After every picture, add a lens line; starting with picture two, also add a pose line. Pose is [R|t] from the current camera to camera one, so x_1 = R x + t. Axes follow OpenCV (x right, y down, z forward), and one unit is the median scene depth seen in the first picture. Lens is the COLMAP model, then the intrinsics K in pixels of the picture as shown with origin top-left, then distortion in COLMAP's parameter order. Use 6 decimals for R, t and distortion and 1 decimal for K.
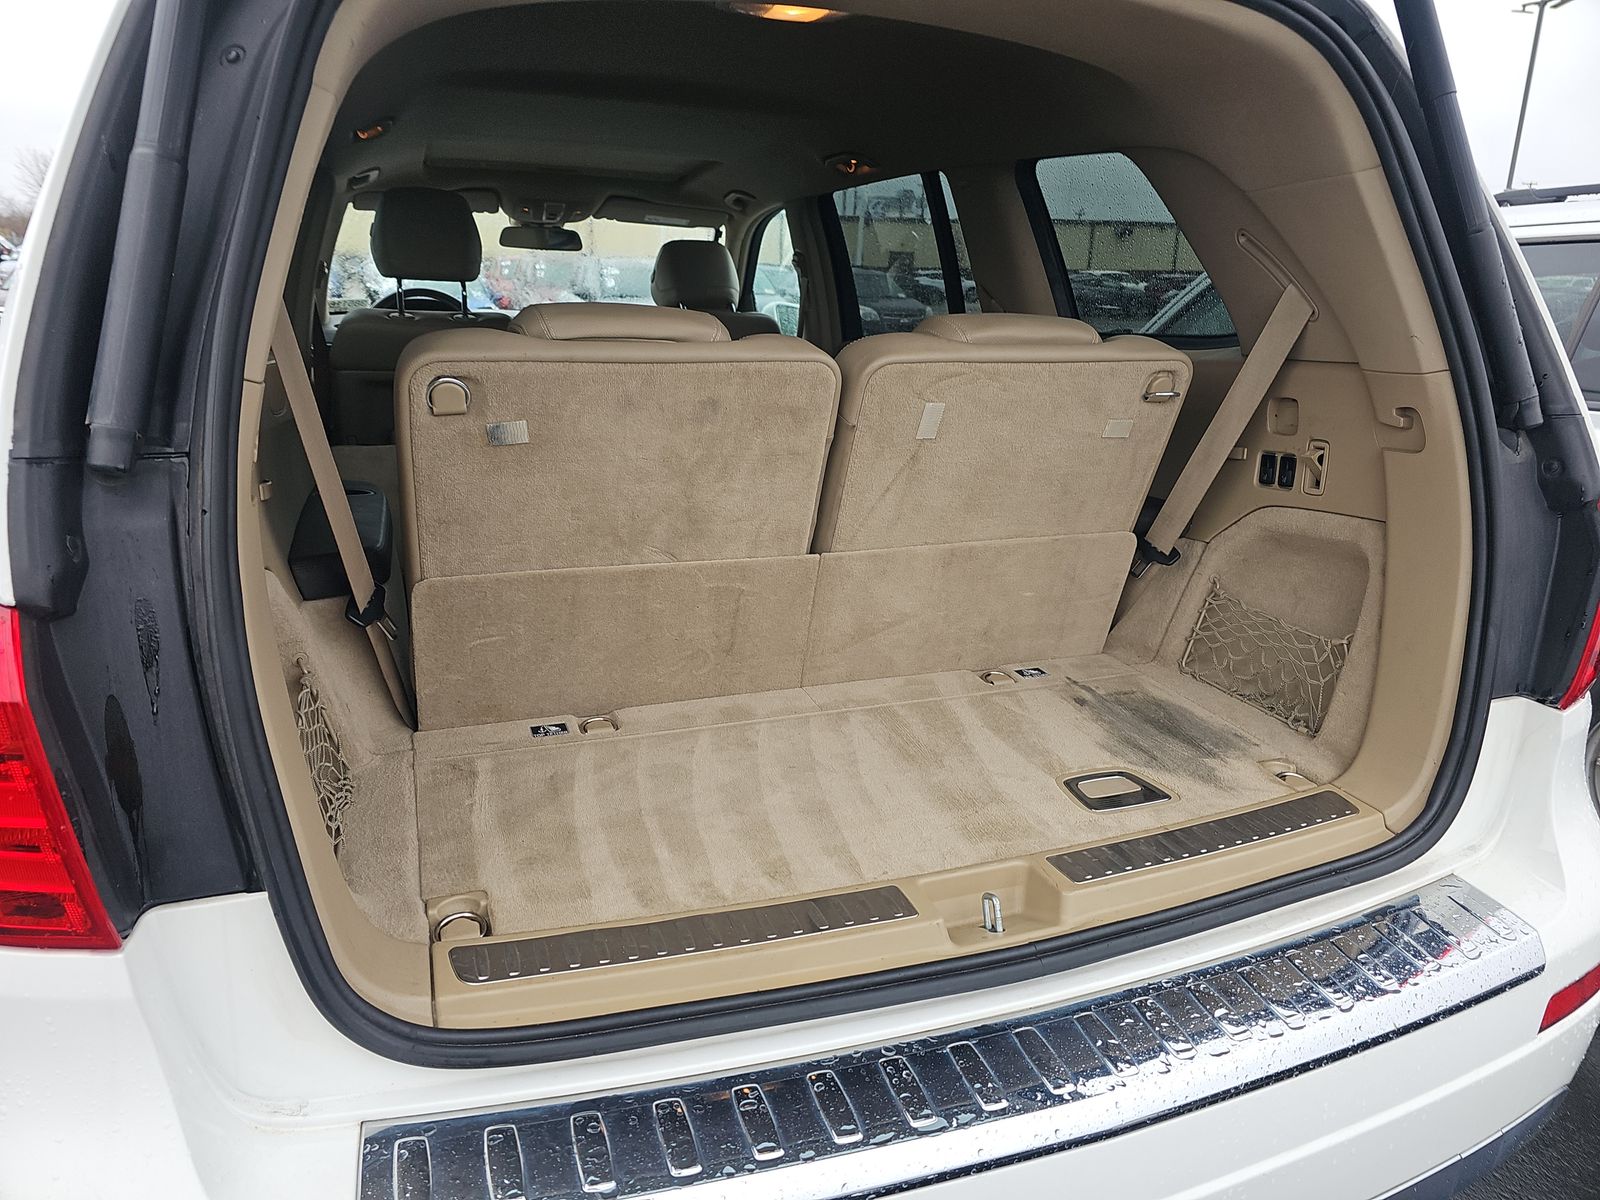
lens RADIAL K [[1073.3, 0, 798.1], [0, 1073.3, 593.4], [0, 0, 1]] dist [0.037125, -0.016772]
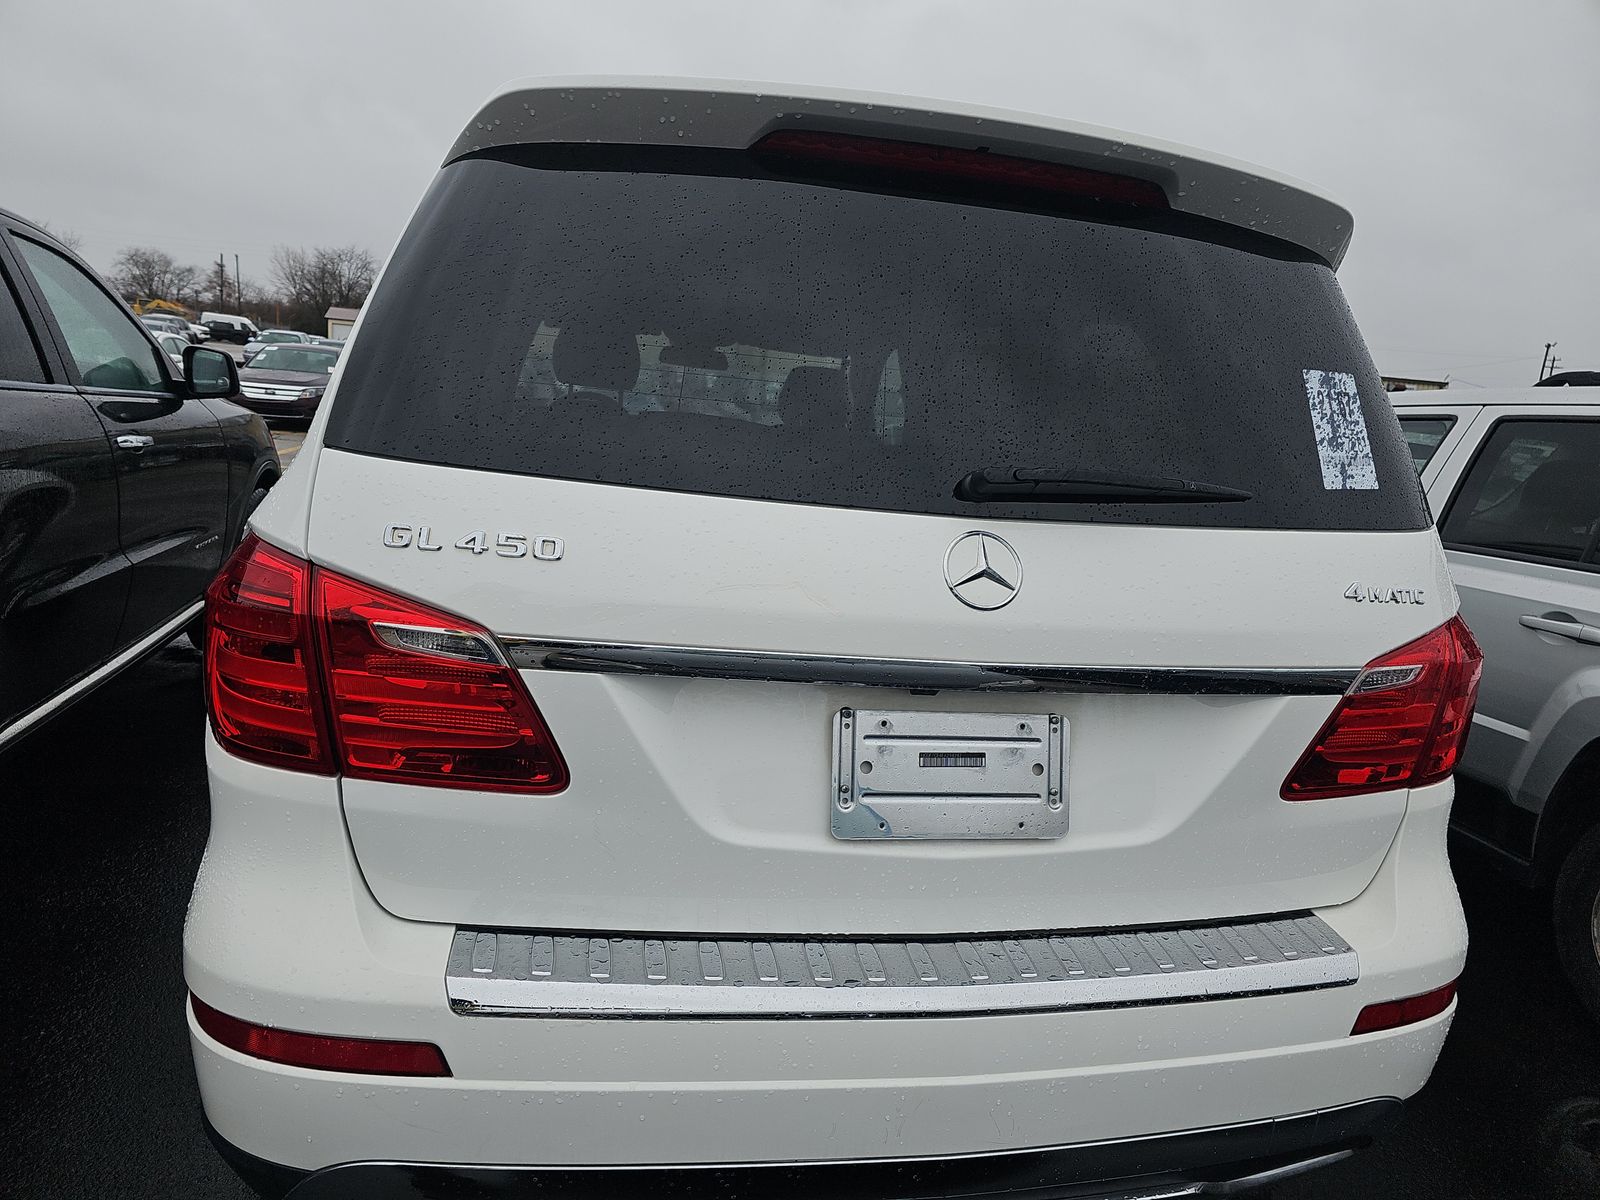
lens RADIAL K [[1073.3, 0, 799.1], [0, 1073.3, 599.0], [0, 0, 1]] dist [0.037125, -0.016772]
pose [[0.986747, 0.095098, -0.131476, 0.064970], [-0.107941, 0.989678, -0.094267, 0.035979], [0.121155, 0.107210, 0.986827, -0.138881]]
